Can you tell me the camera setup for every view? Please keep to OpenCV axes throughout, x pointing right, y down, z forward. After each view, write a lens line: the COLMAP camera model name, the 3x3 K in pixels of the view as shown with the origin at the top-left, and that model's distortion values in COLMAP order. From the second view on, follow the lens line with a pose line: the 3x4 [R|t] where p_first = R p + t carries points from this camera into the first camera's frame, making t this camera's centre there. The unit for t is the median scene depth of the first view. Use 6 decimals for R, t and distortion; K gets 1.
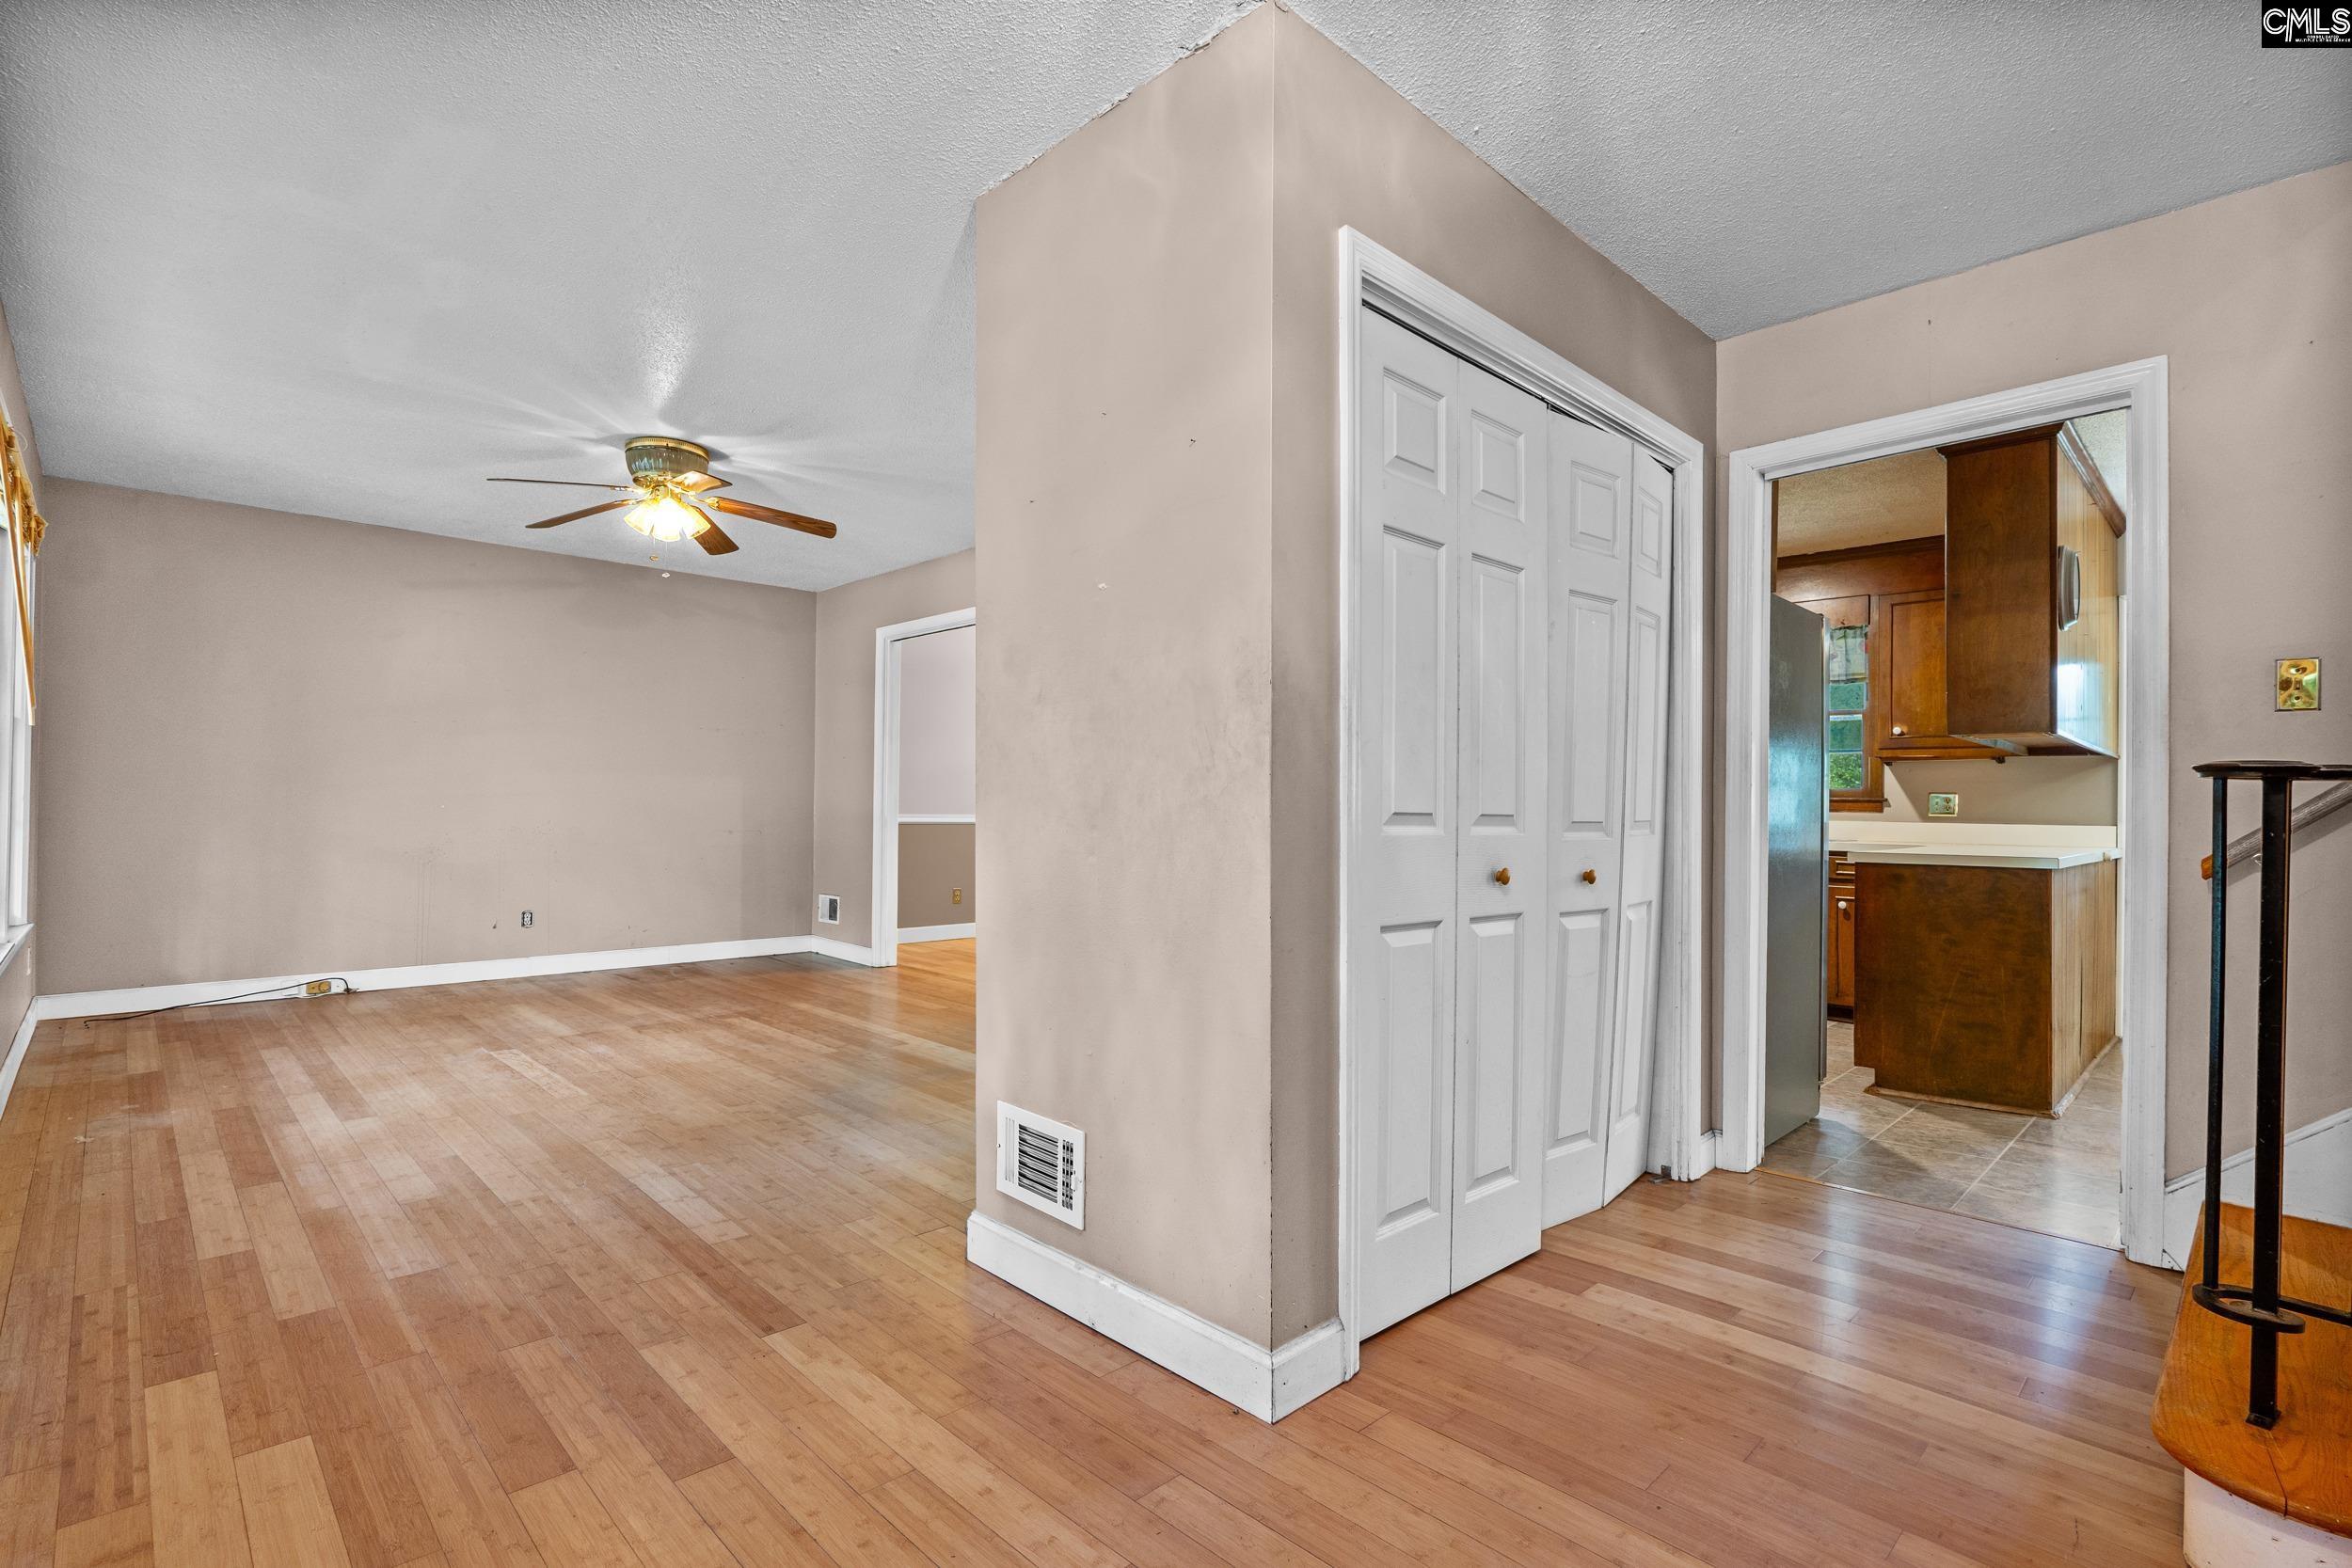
lens RADIAL K [[1087.8, 0, 1177.8], [0, 1087.8, 795.5], [0, 0, 1]] dist [-0.002987, -0.000883]
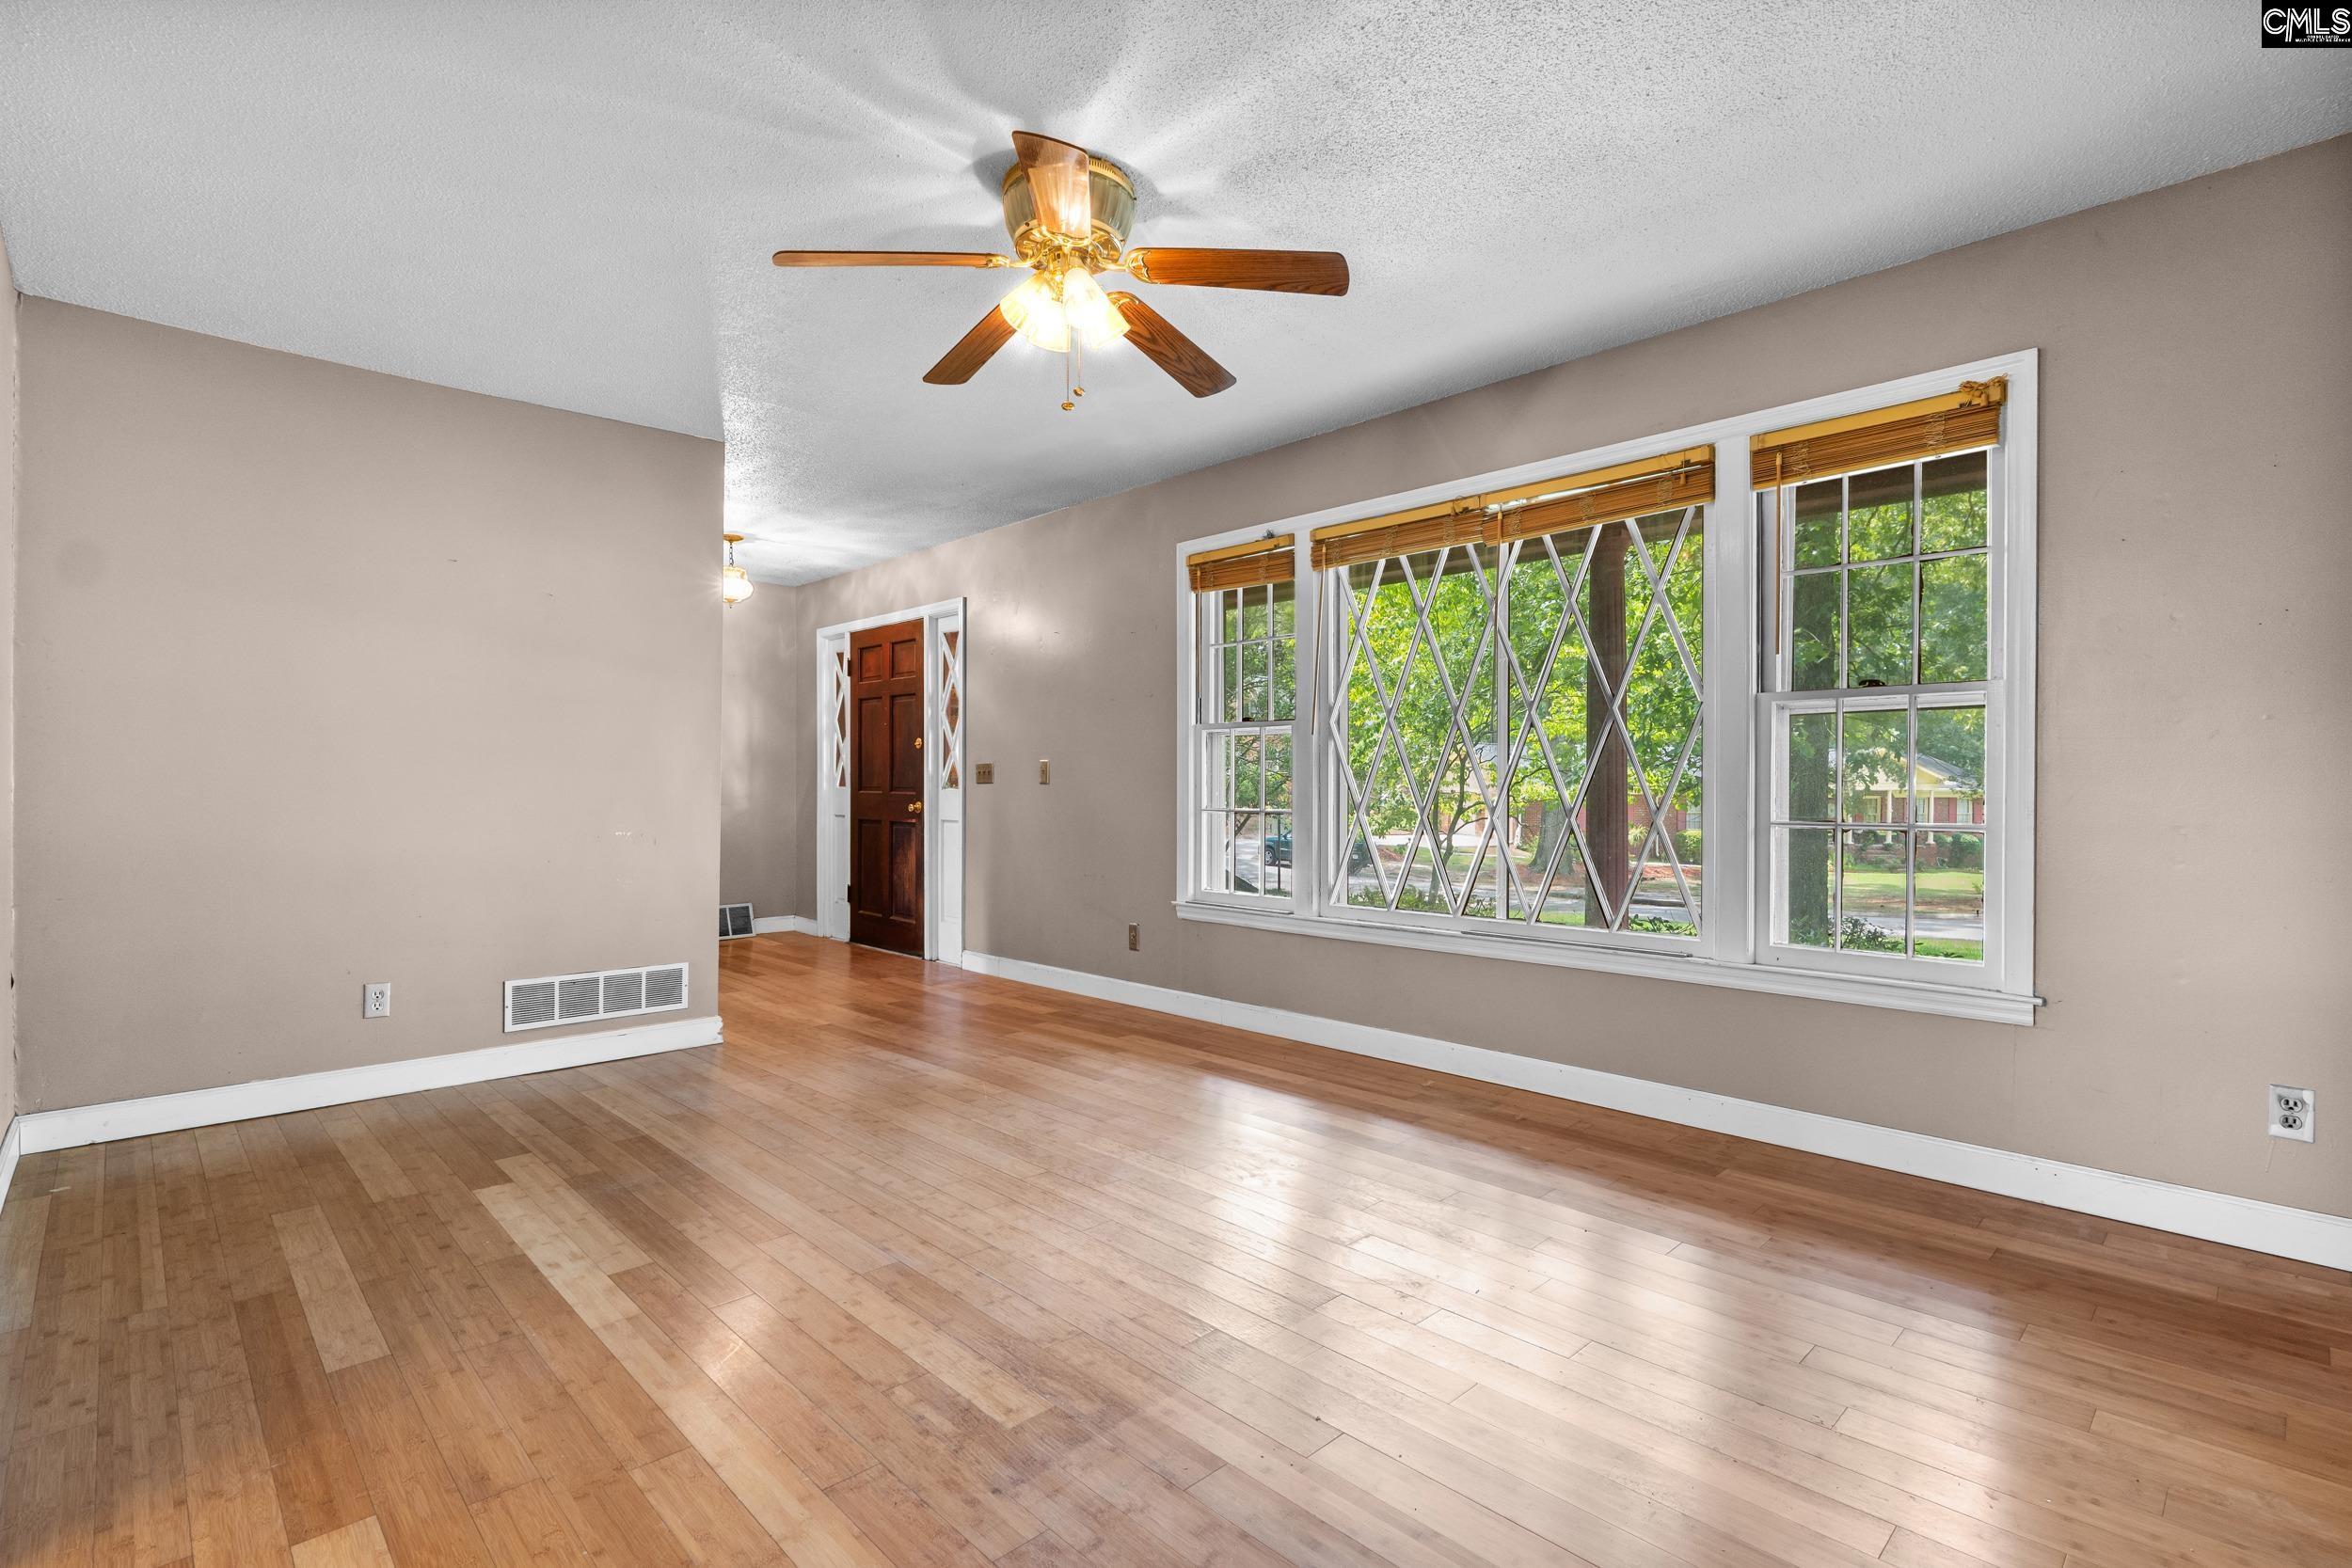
lens RADIAL K [[1087.8, 0, 1174.0], [0, 1087.8, 788.2], [0, 0, 1]] dist [-0.002987, -0.000883]
pose [[-0.999918, -0.011496, -0.005667, -0.803751], [-0.011474, 0.999926, -0.003943, 0.003371], [0.005712, -0.003877, -0.999976, 2.430792]]
